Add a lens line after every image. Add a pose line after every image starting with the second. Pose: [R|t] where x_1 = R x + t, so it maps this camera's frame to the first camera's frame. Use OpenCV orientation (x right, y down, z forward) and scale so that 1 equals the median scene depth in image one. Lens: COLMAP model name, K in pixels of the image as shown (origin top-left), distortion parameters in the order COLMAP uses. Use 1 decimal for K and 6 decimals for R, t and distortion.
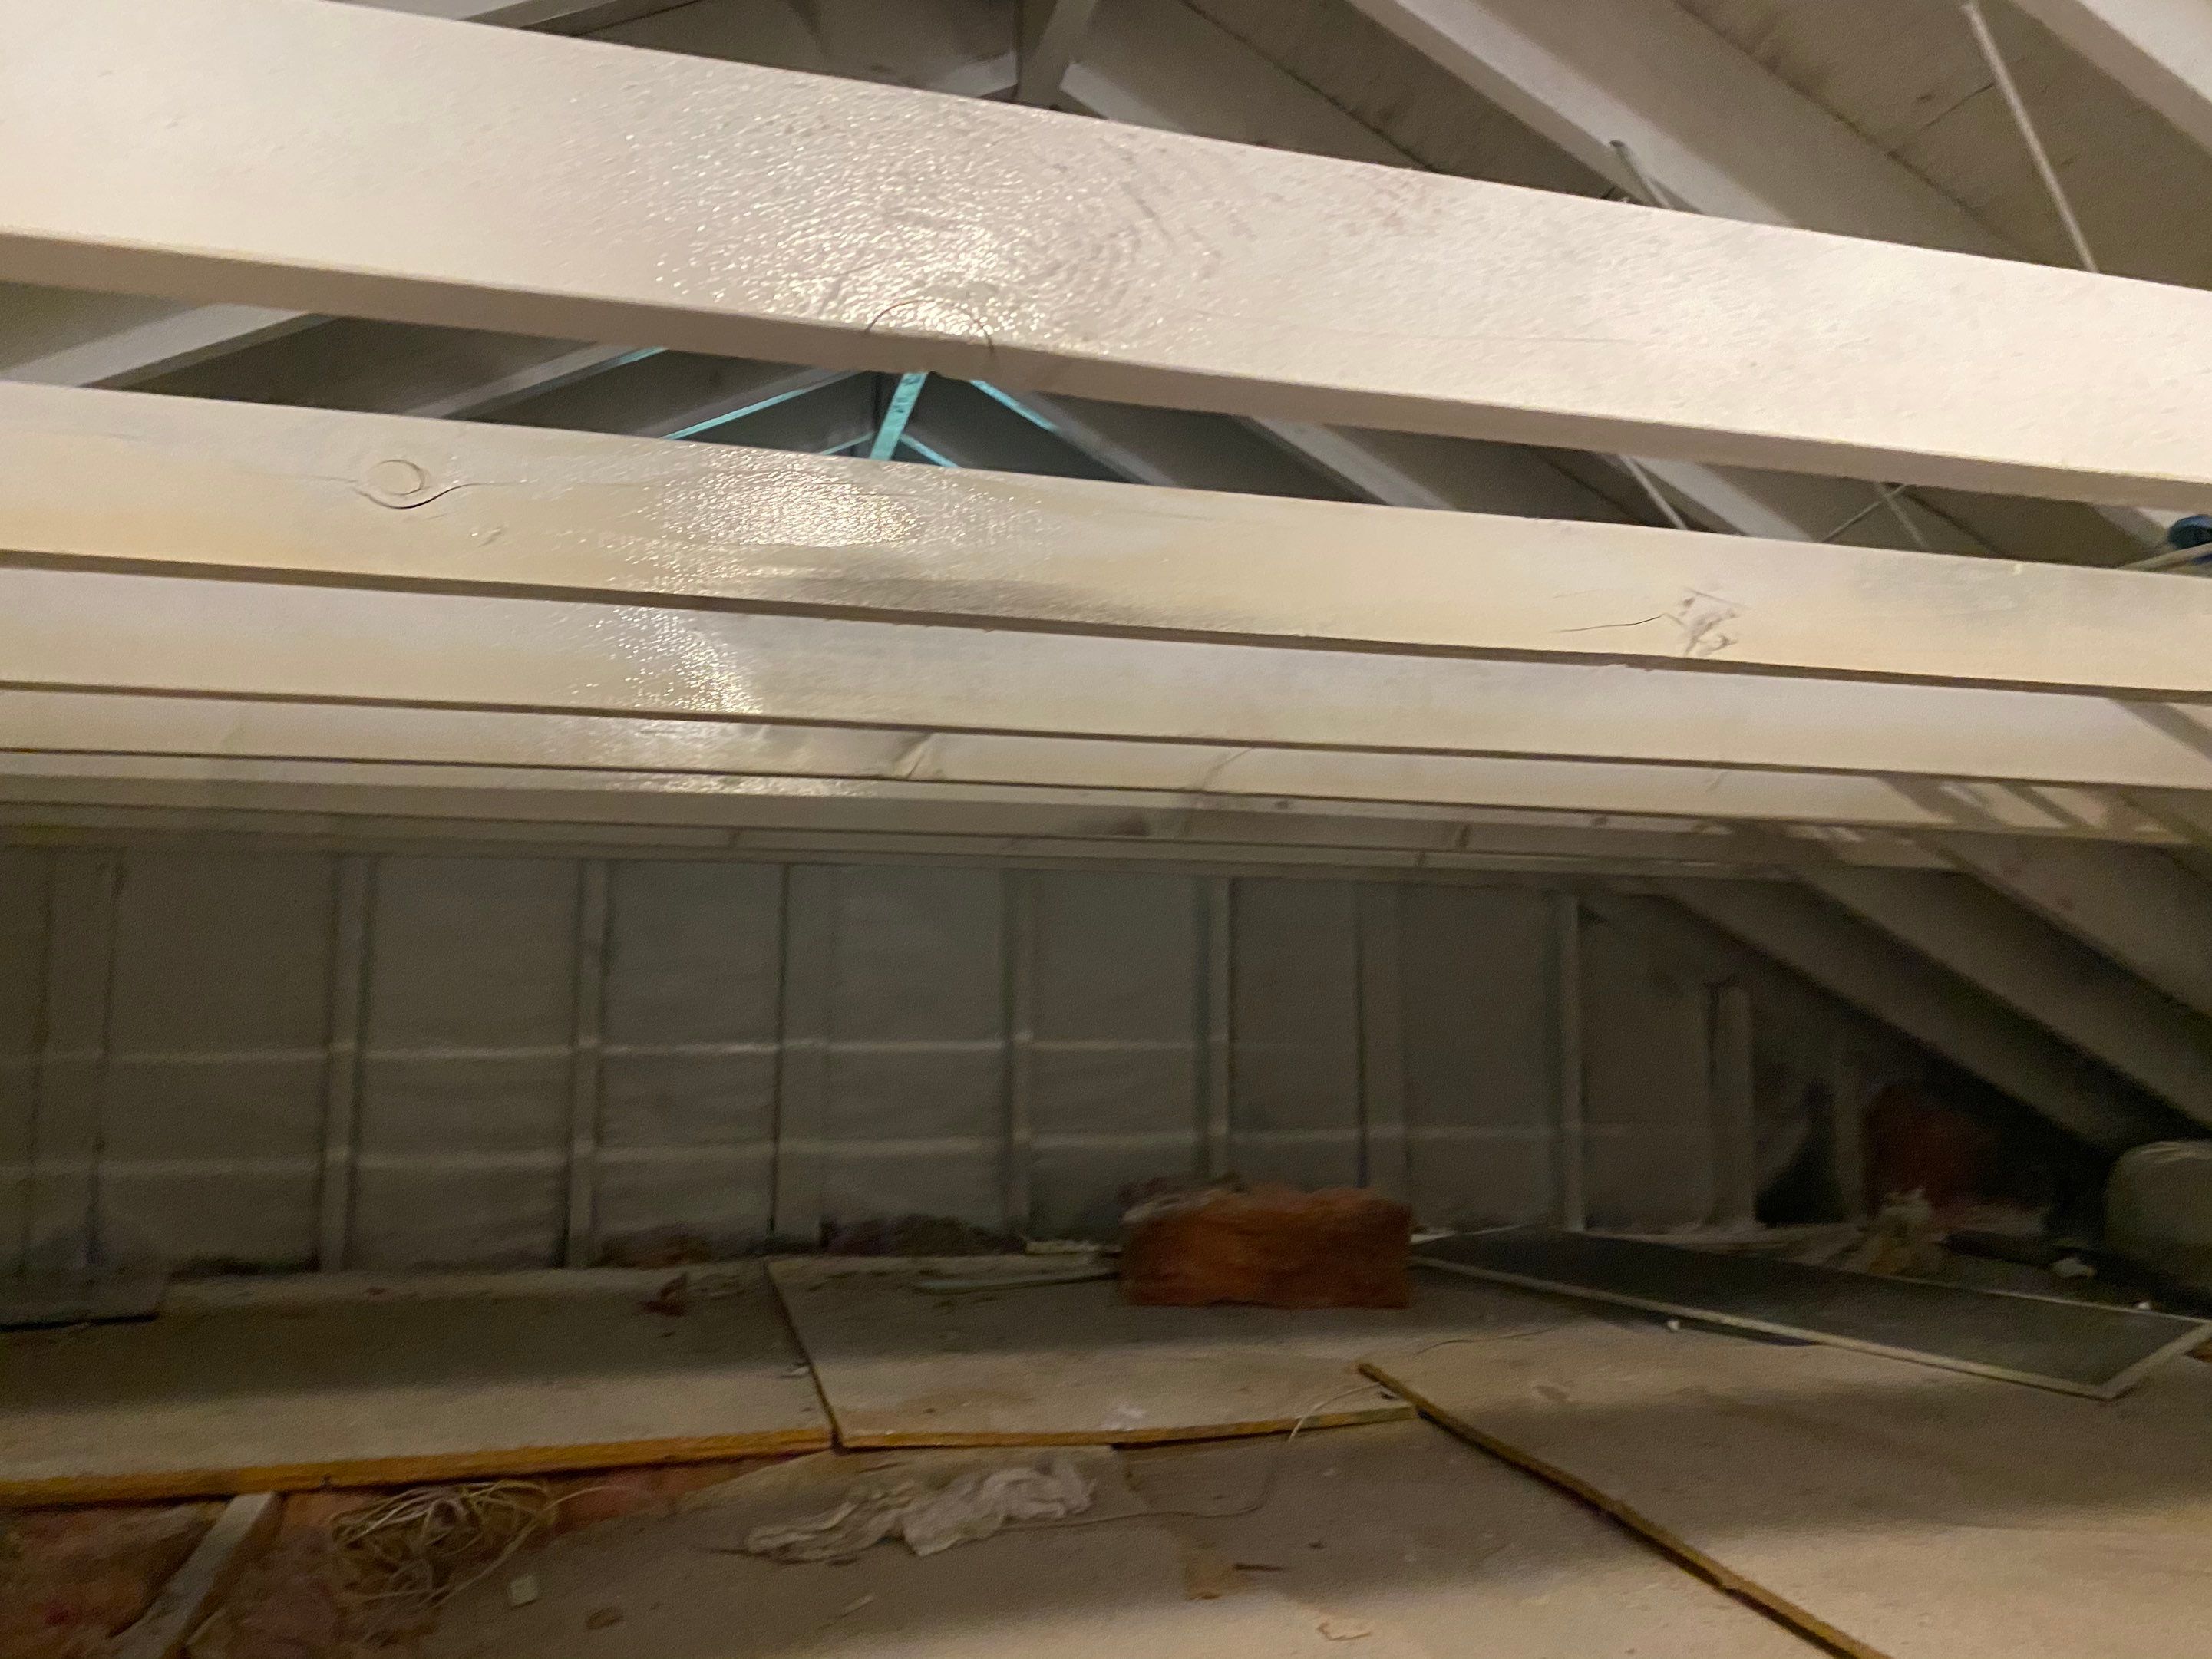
lens RADIAL K [[1700.4, 0, 1106.0], [0, 1700.4, 829.5], [0, 0, 1]] dist [0.048745, -0.063767]
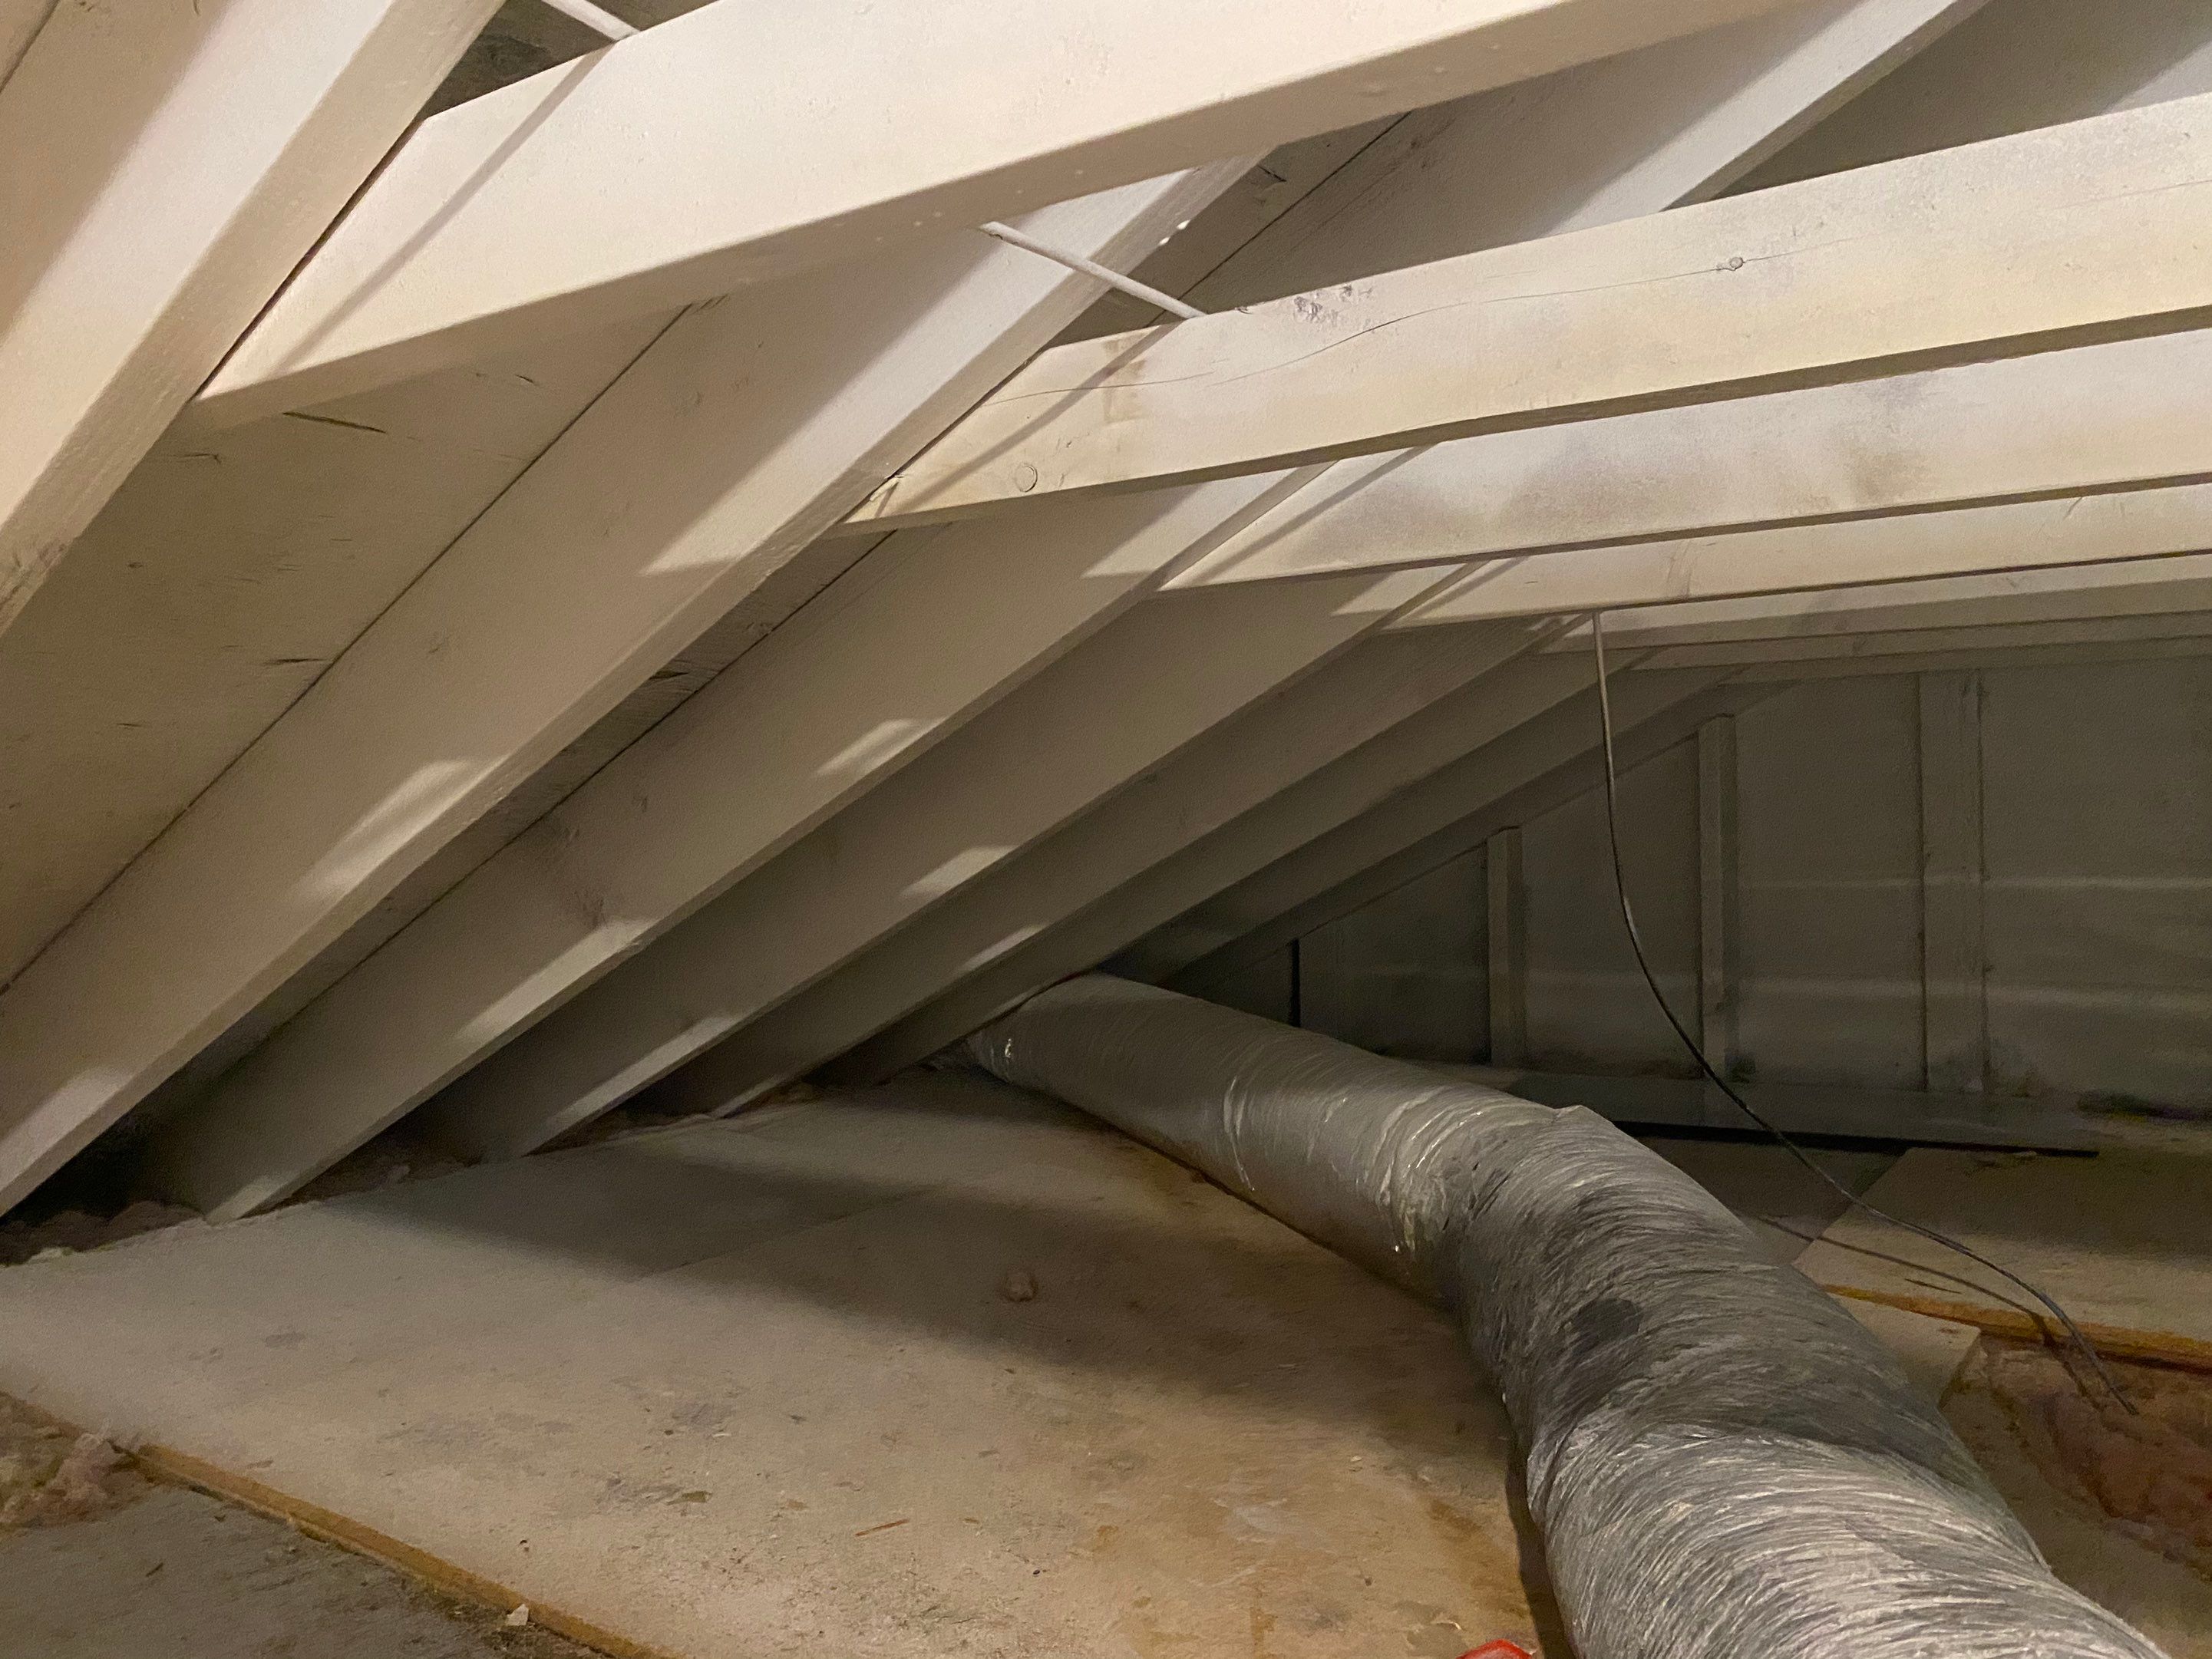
lens RADIAL K [[1683.8, 0, 1064.1], [0, 1683.8, 828.0], [0, 0, 1]] dist [0.029322, -0.027625]
pose [[0.610369, -0.008252, -0.792074, -0.196380], [0.092249, 0.993882, 0.060732, -0.008823], [0.786727, -0.110137, 0.607397, -0.006749]]
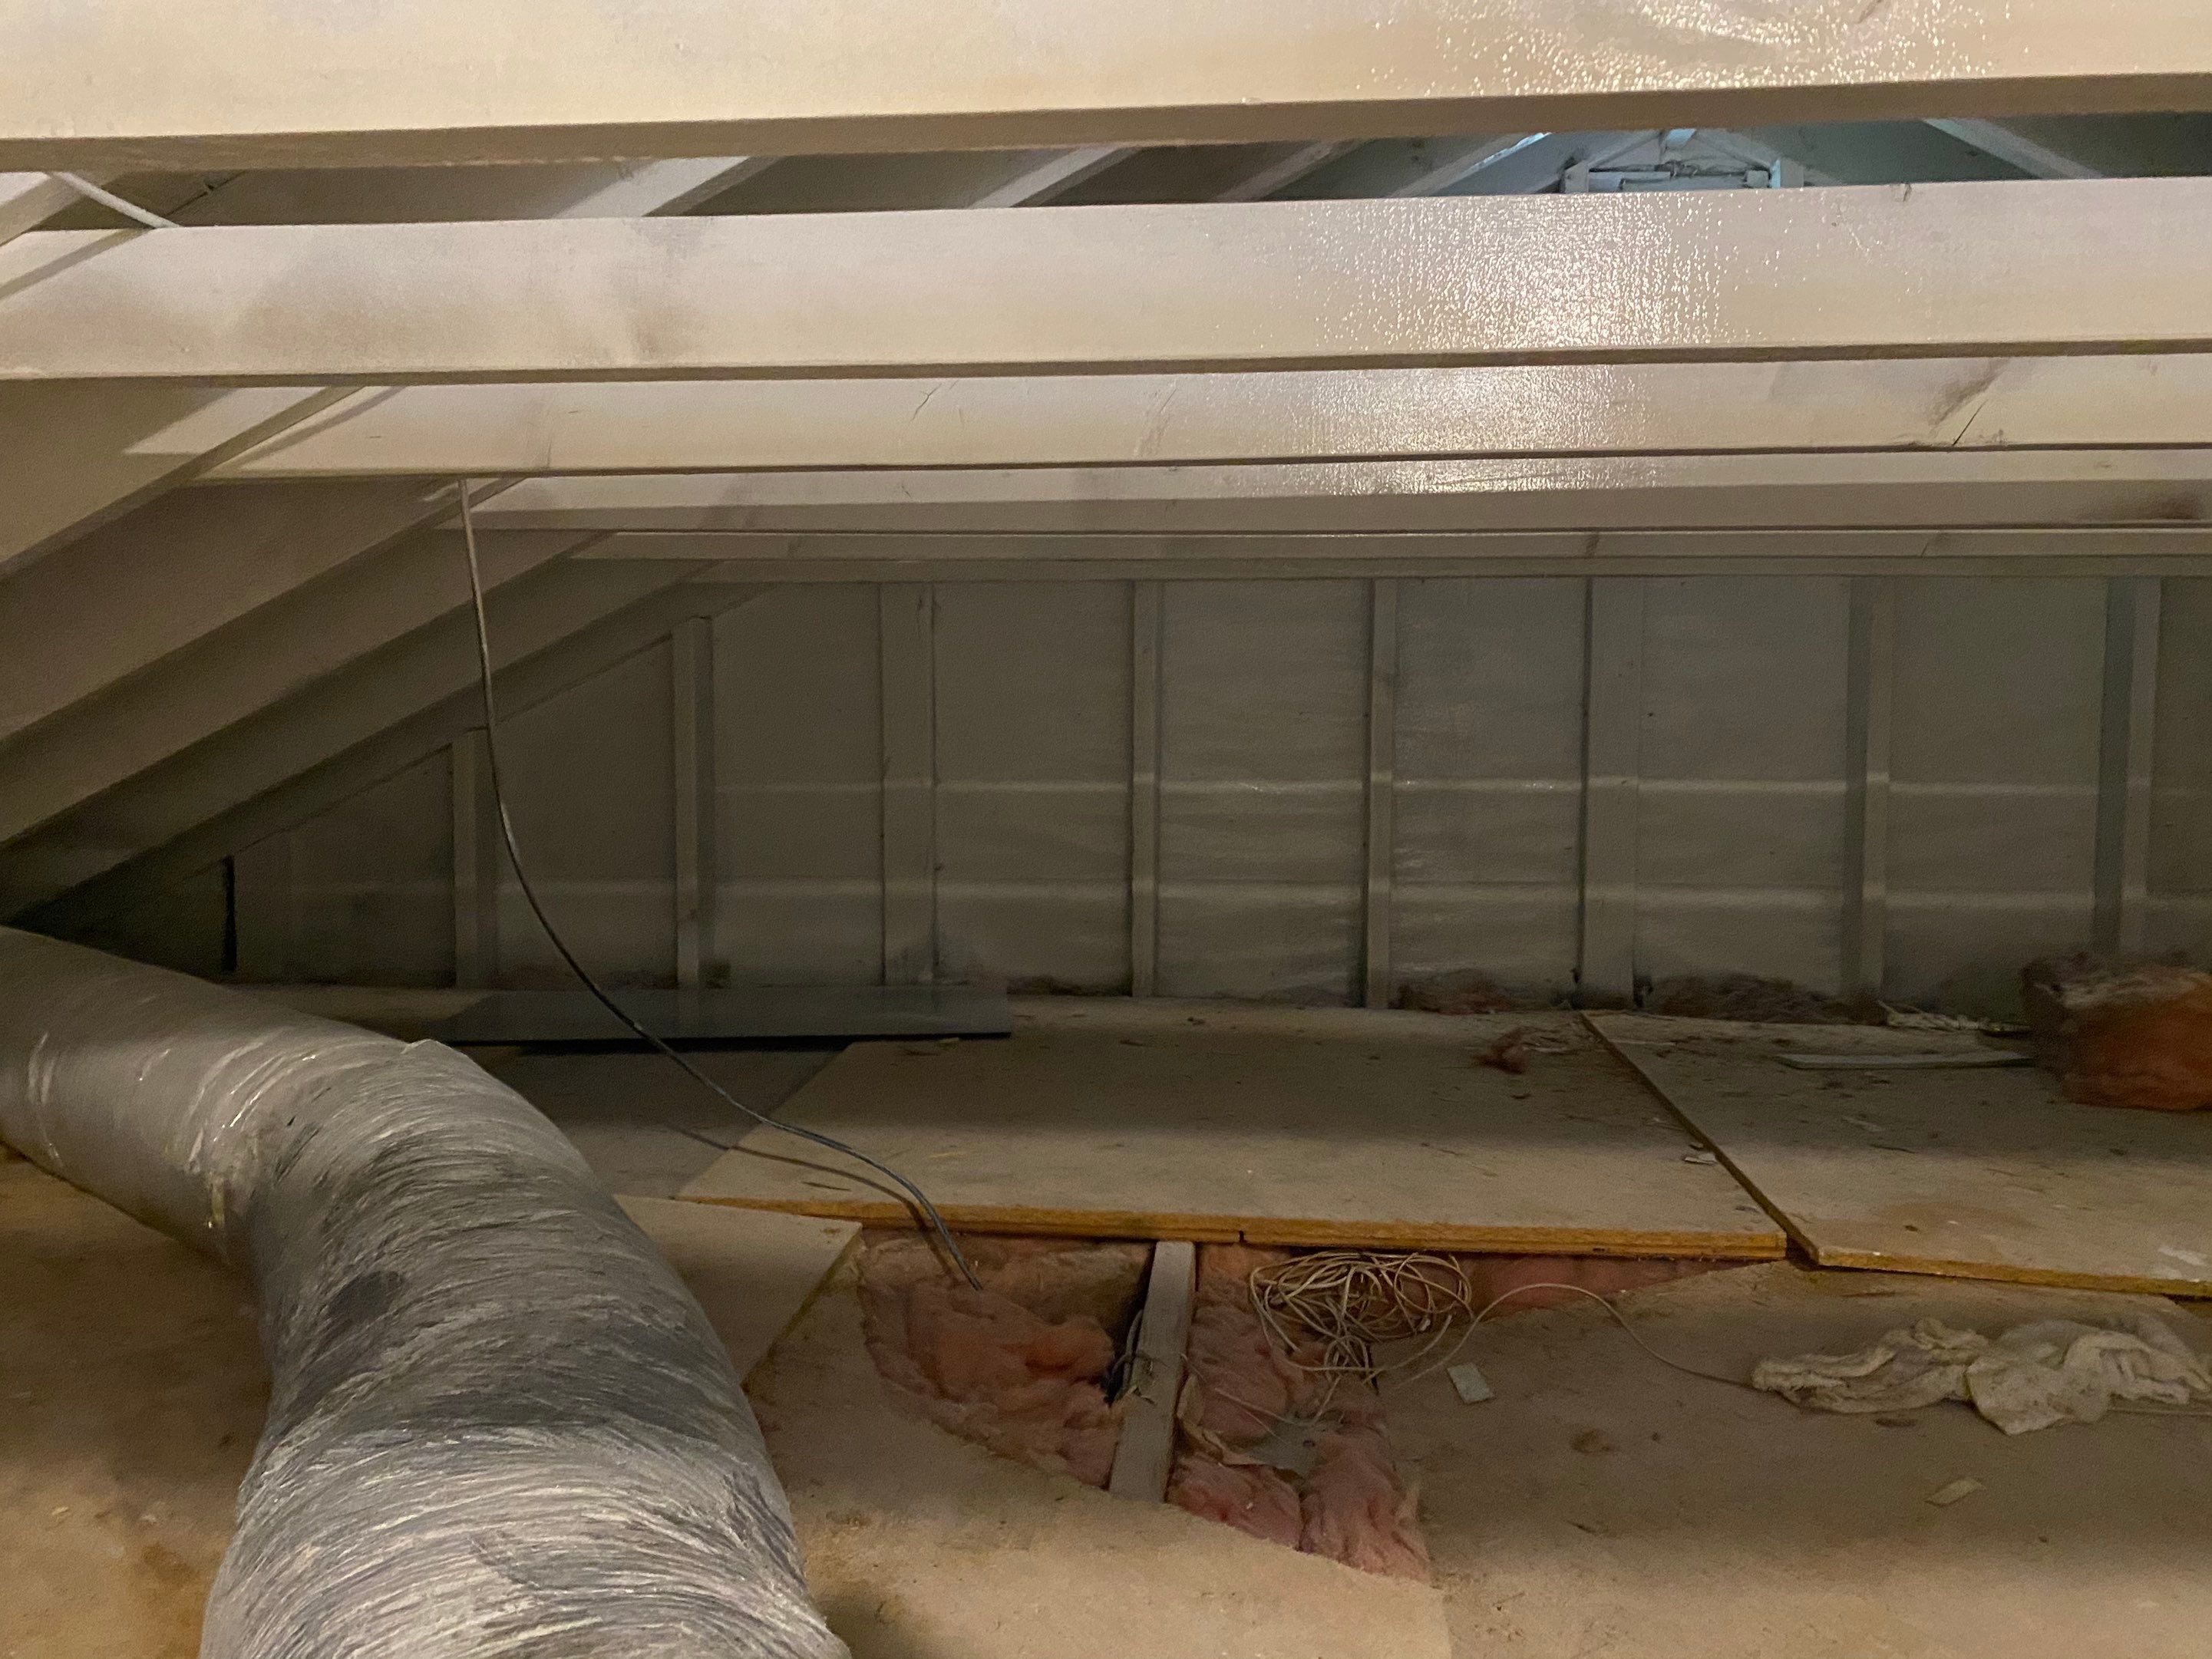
lens RADIAL K [[1702.8, 0, 1024.7], [0, 1702.8, 819.0], [0, 0, 1]] dist [0.038795, -0.067233]
pose [[0.915835, 0.018804, -0.401113, -0.170342], [0.042482, 0.988760, 0.143349, 0.008739], [0.399300, -0.148324, 0.904743, 0.115703]]
